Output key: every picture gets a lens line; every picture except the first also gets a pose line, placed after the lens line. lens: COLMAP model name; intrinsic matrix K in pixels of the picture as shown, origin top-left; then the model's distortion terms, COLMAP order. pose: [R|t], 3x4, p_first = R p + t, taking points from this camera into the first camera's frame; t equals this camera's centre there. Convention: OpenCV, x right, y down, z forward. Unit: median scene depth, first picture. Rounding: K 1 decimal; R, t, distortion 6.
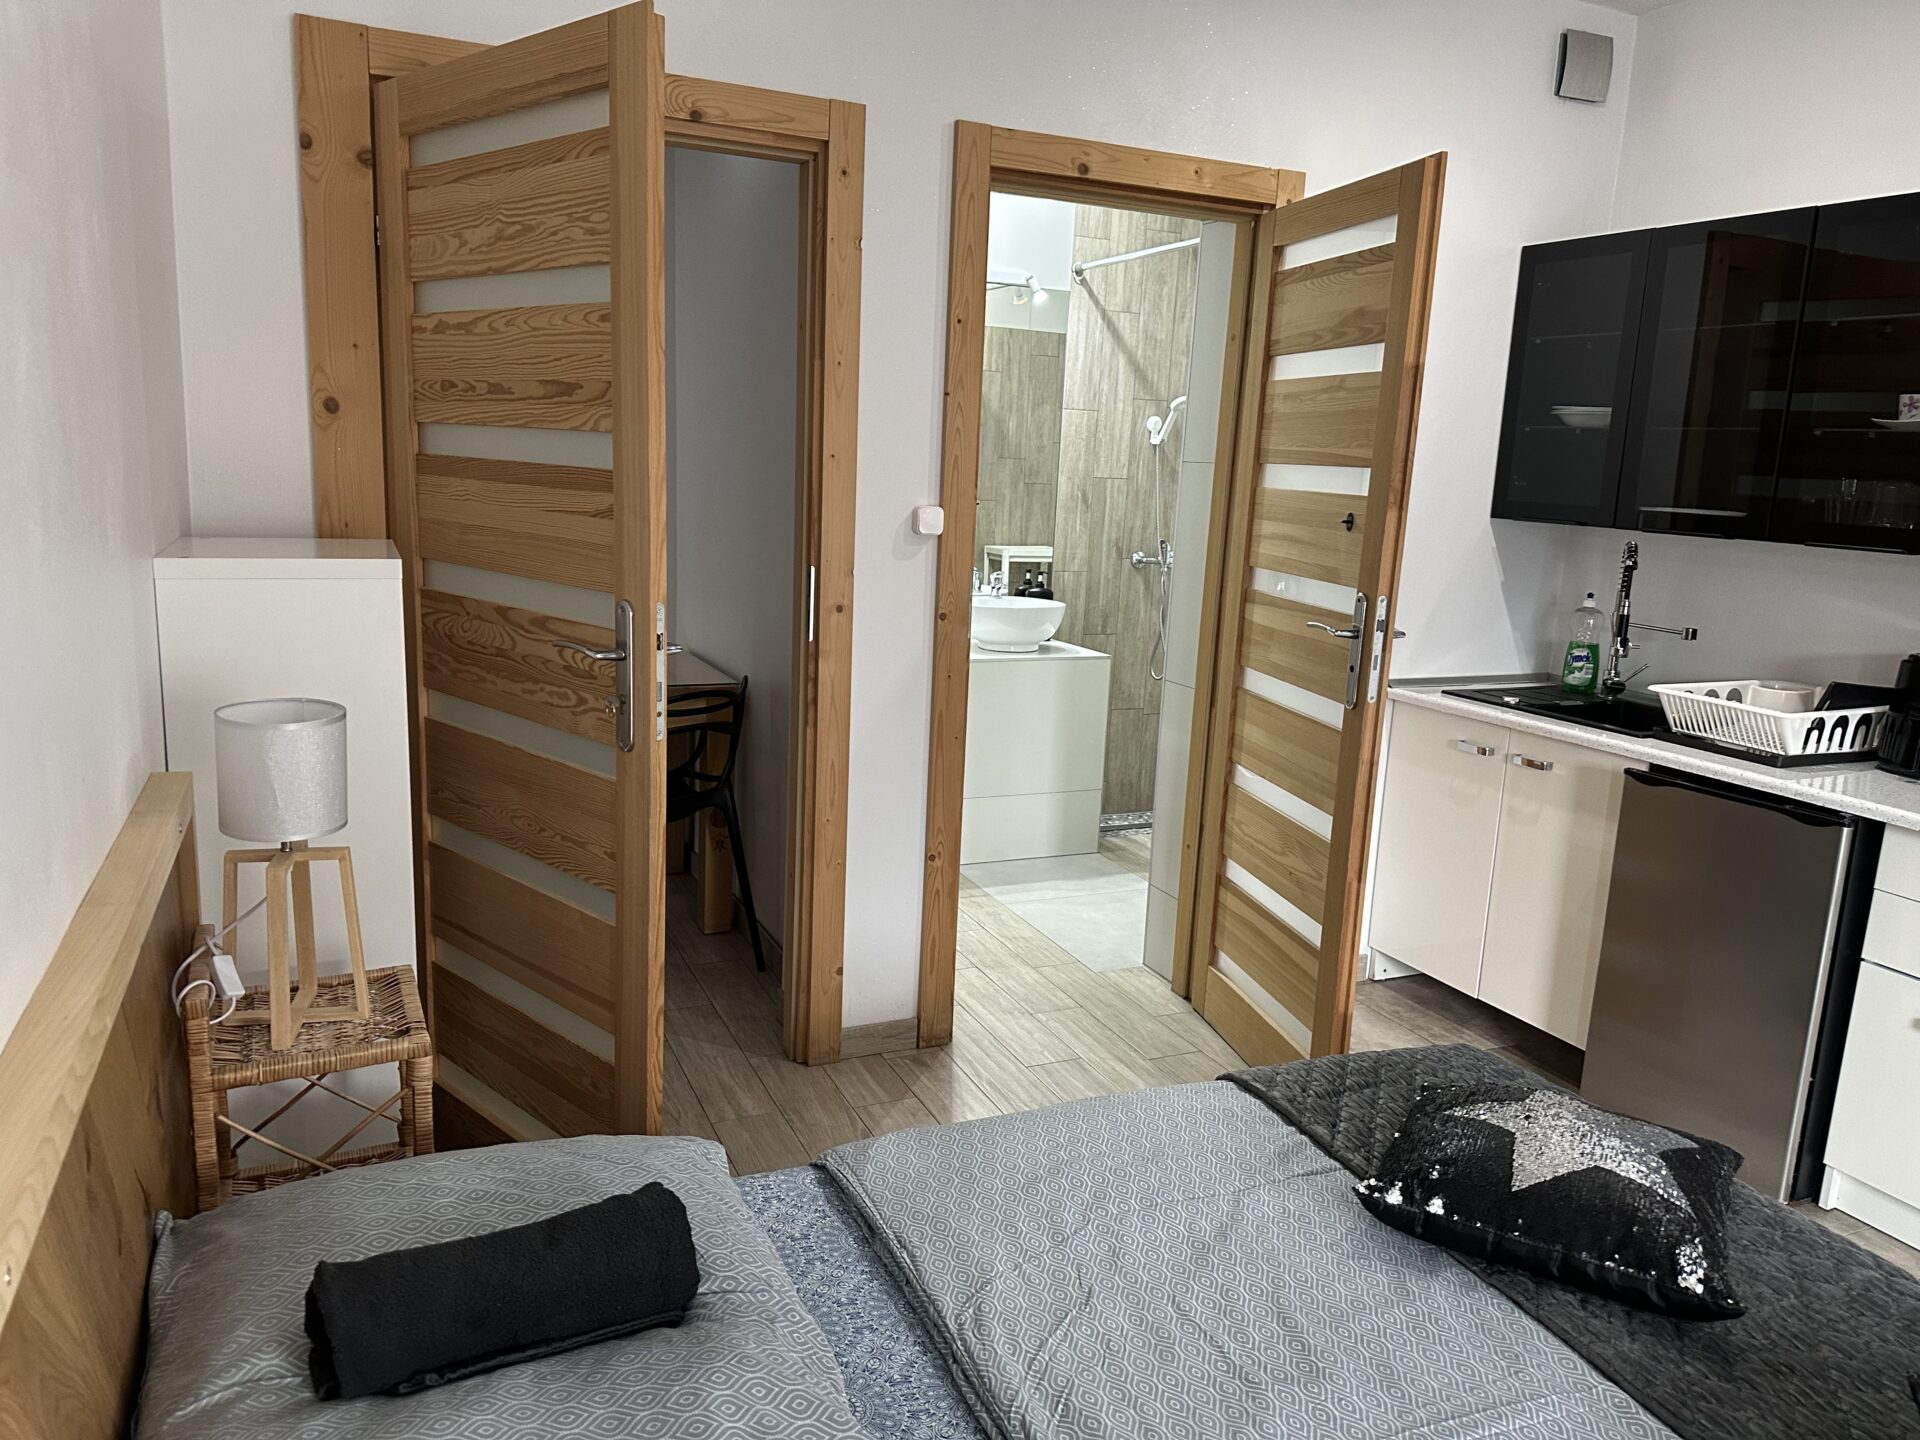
lens RADIAL K [[1378.6, 0, 960.0], [0, 1378.6, 720.0], [0, 0, 1]] dist [0.091331, -0.160352]
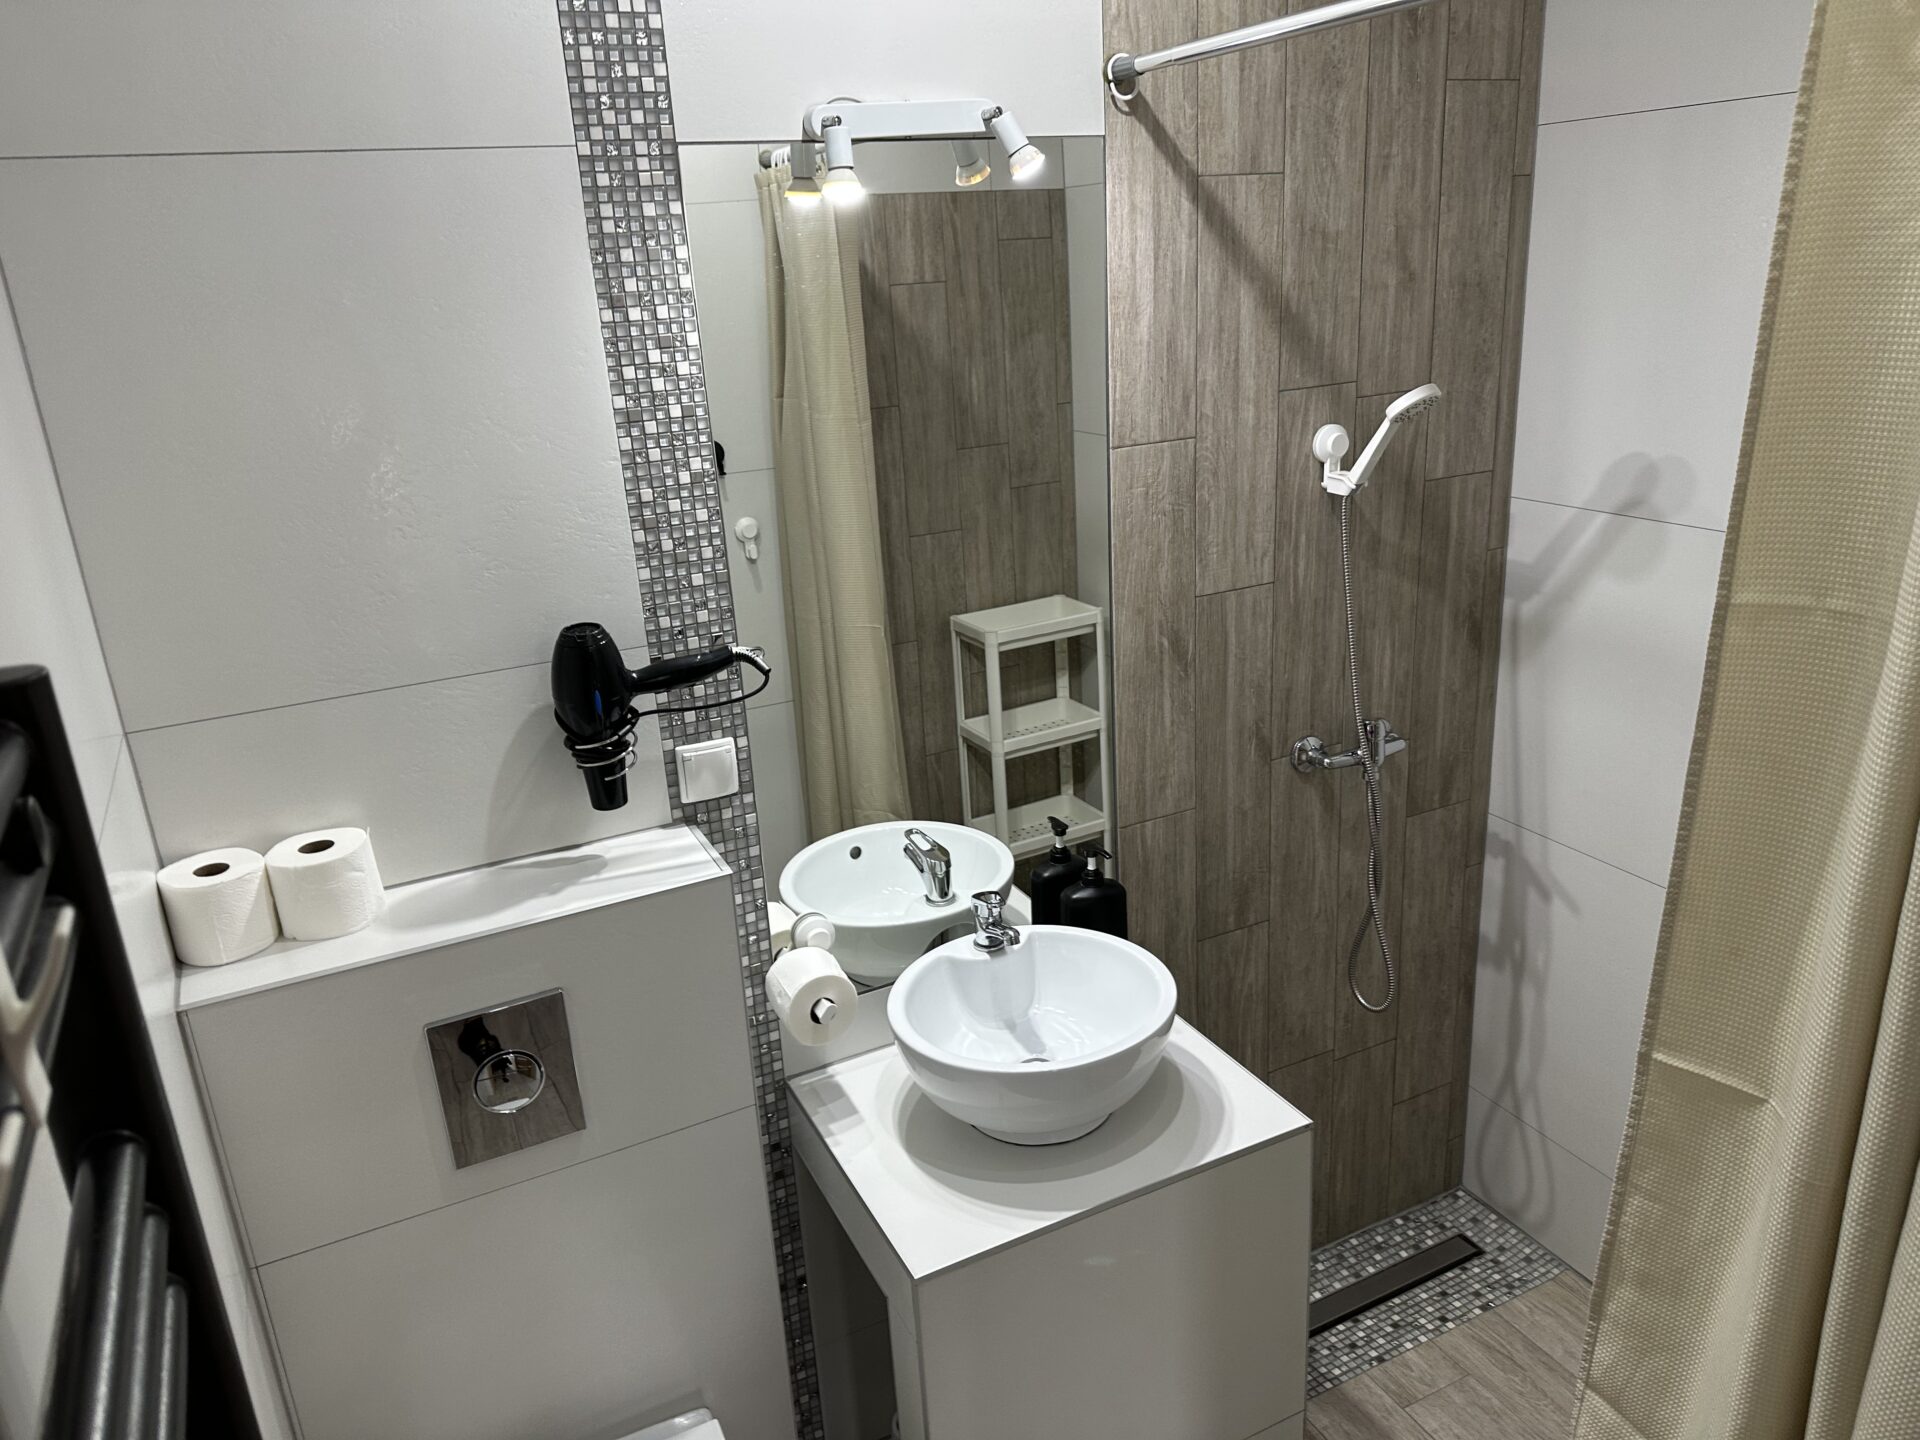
lens RADIAL K [[1378.6, 0, 960.0], [0, 1378.6, 720.0], [0, 0, 1]] dist [0.091331, -0.160352]
pose [[0.994036, -0.108988, -0.003655, 0.024442], [0.108445, 0.984453, 0.138174, -0.201543], [-0.011461, -0.137747, 0.990401, 0.583755]]
